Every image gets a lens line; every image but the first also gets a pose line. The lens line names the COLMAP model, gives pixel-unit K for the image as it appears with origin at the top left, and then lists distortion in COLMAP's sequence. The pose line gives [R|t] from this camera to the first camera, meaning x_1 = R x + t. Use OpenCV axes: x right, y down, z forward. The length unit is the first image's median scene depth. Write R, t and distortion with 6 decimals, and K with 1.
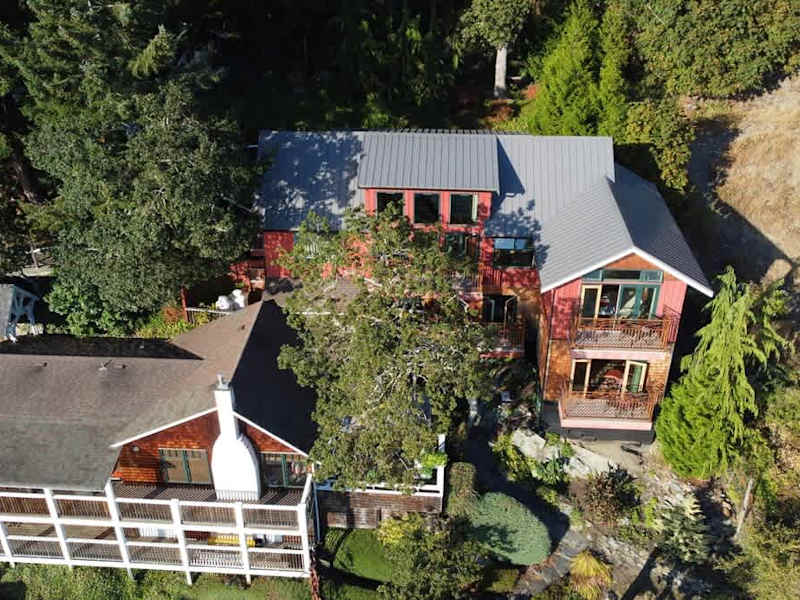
lens RADIAL K [[810.3, 0, 395.3], [0, 810.3, 301.7], [0, 0, 1]] dist [0.001411, -0.023336]
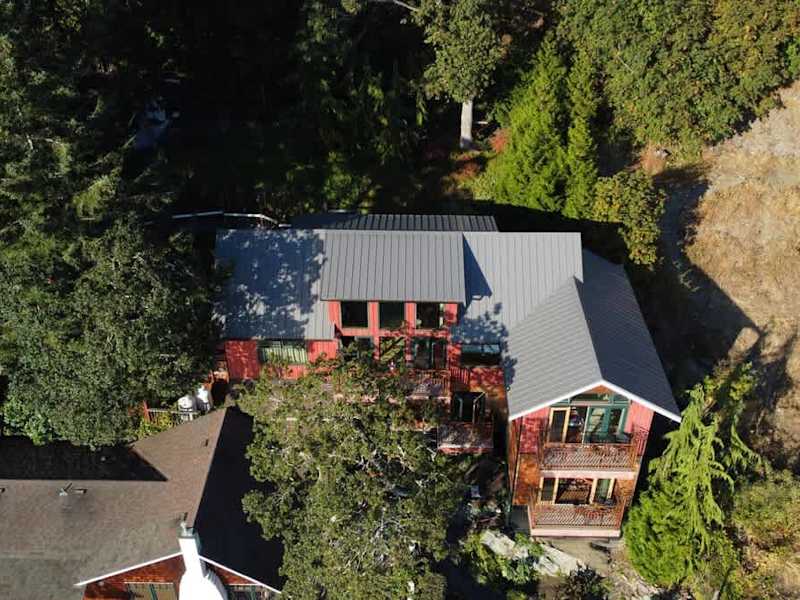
lens RADIAL K [[810.3, 0, 395.3], [0, 810.3, 301.7], [0, 0, 1]] dist [0.001411, -0.023336]
pose [[0.999168, -0.022645, 0.033909, 0.010291], [0.019947, 0.996762, 0.077894, -0.205168], [-0.035563, -0.077153, 0.996385, 0.030101]]
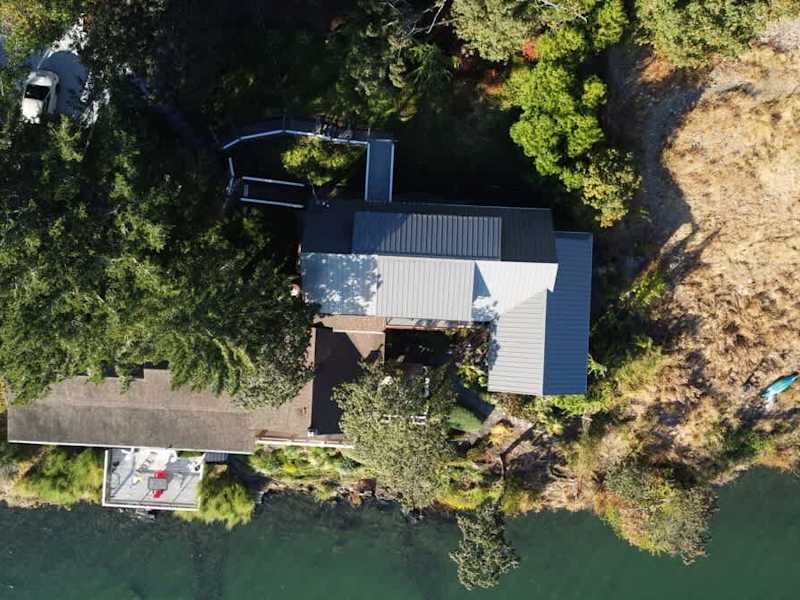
lens RADIAL K [[800.5, 0, 392.8], [0, 800.5, 301.7], [0, 0, 1]] dist [0.095283, -0.275560]
pose [[0.999799, -0.017230, 0.010296, -0.032081], [0.000271, 0.524489, 0.851417, -1.367244], [-0.020070, -0.851243, 0.524388, 0.234928]]
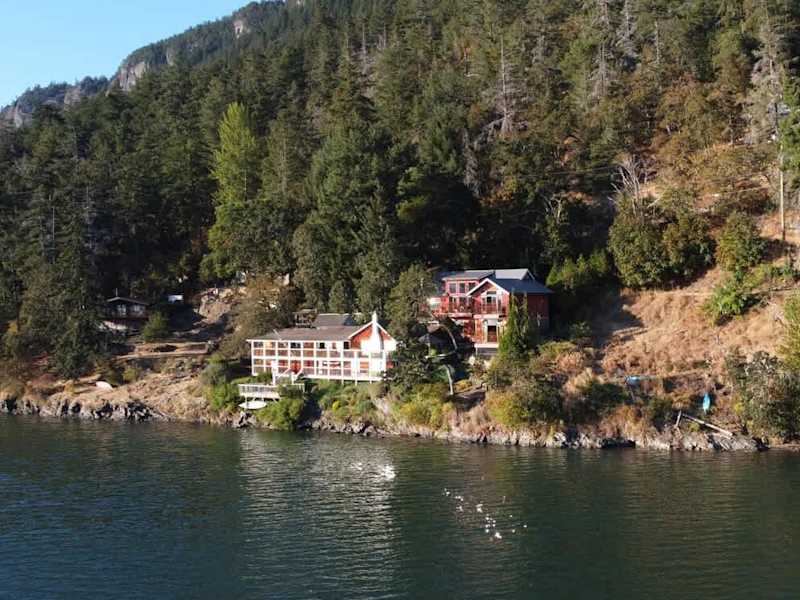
lens RADIAL K [[1030.9, 0, 498.0], [0, 1030.9, 300.1], [0, 0, 1]] dist [0.005443, -0.009005]
pose [[0.846029, -0.010940, -0.533024, 2.155315], [-0.264597, 0.859351, -0.437612, 1.537835], [0.462842, 0.511269, 0.724141, -1.653996]]
